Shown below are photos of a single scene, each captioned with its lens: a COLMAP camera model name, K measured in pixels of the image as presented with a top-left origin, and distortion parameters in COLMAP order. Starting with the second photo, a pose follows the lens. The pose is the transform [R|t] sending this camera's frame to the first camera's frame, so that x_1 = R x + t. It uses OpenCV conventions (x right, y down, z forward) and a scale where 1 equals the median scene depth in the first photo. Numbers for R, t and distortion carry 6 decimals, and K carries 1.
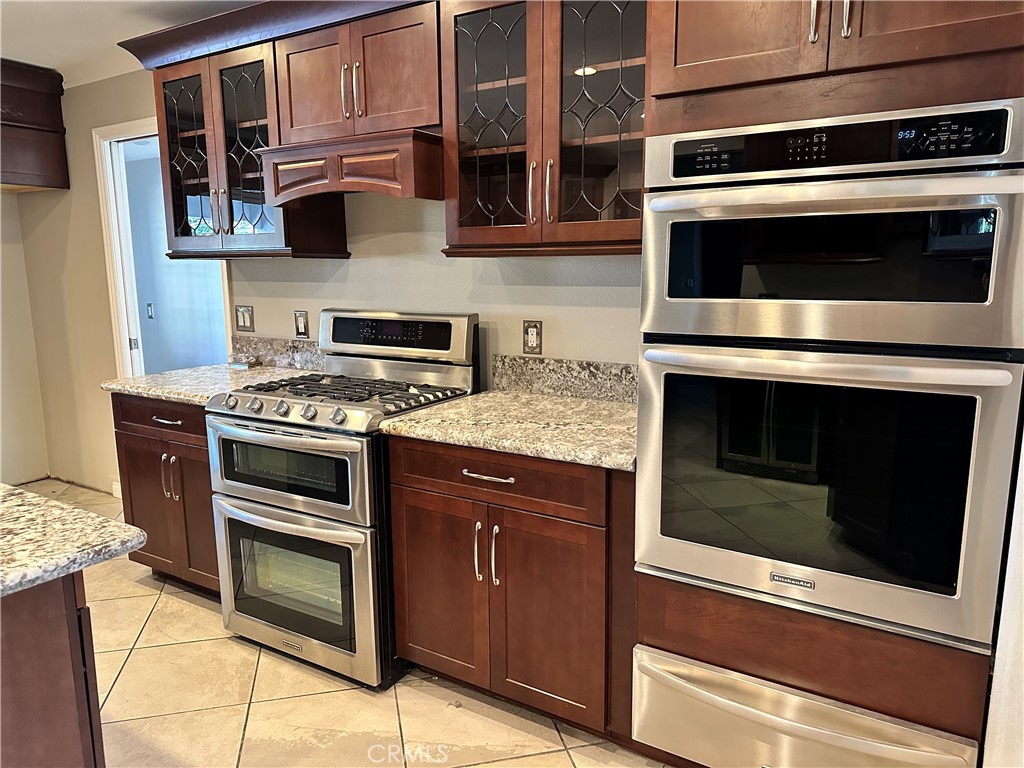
lens RADIAL K [[719.4, 0, 512.0], [0, 719.4, 384.0], [0, 0, 1]] dist [0.071755, -0.084217]
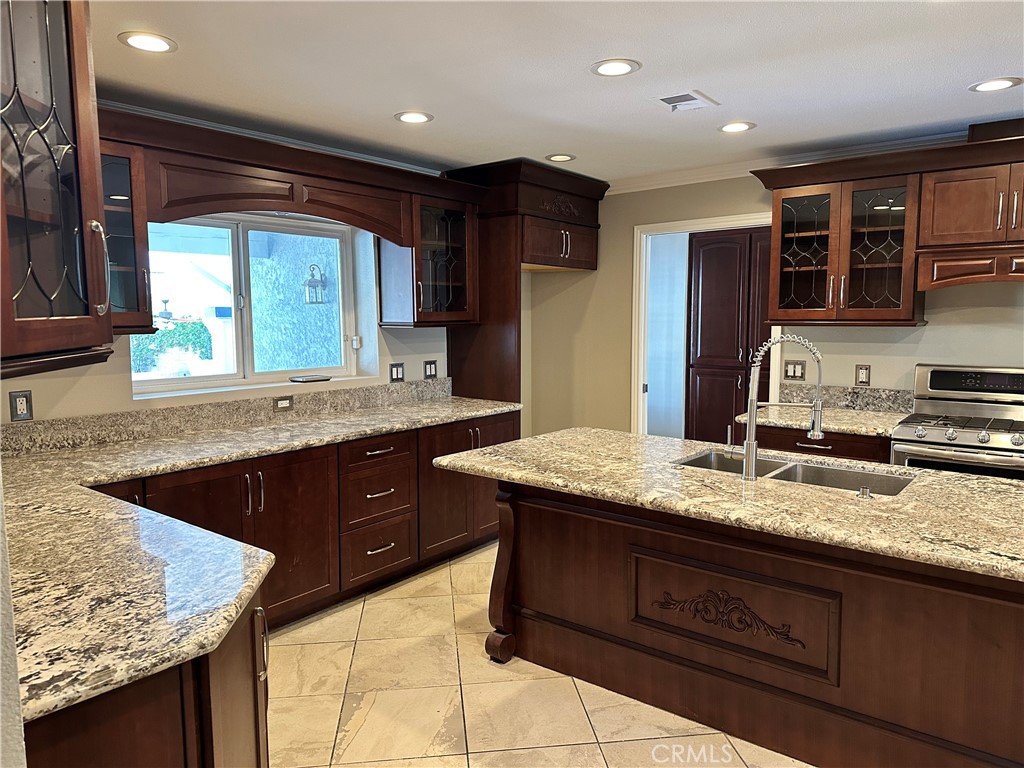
lens RADIAL K [[719.4, 0, 512.0], [0, 719.4, 384.0], [0, 0, 1]] dist [0.071755, -0.084217]
pose [[0.992615, 0.013787, -0.120522, -0.861935], [-0.021431, 0.997824, -0.062359, 0.031973], [0.119400, 0.064481, 0.990750, -0.414289]]
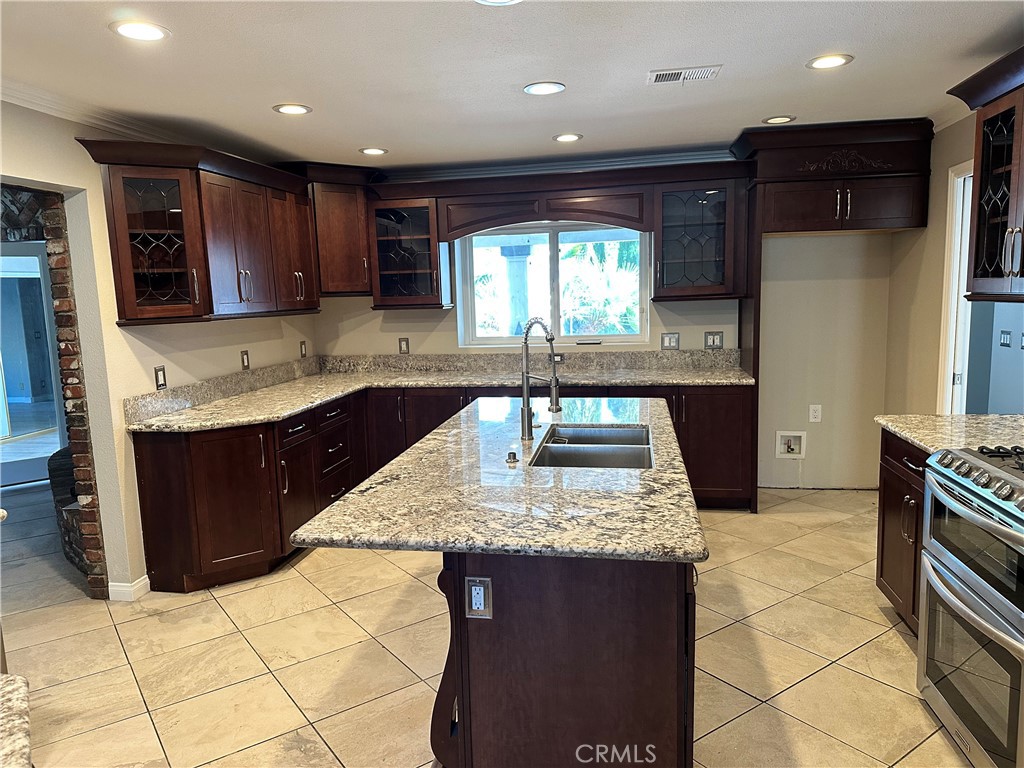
lens RADIAL K [[698.3, 0, 486.7], [0, 698.3, 385.9], [0, 0, 1]] dist [0.069842, -0.070680]
pose [[0.364595, 0.116699, -0.923824, 0.193997], [-0.125297, 0.989241, 0.075513, -0.053857], [0.922698, 0.088221, 0.375295, 0.069675]]
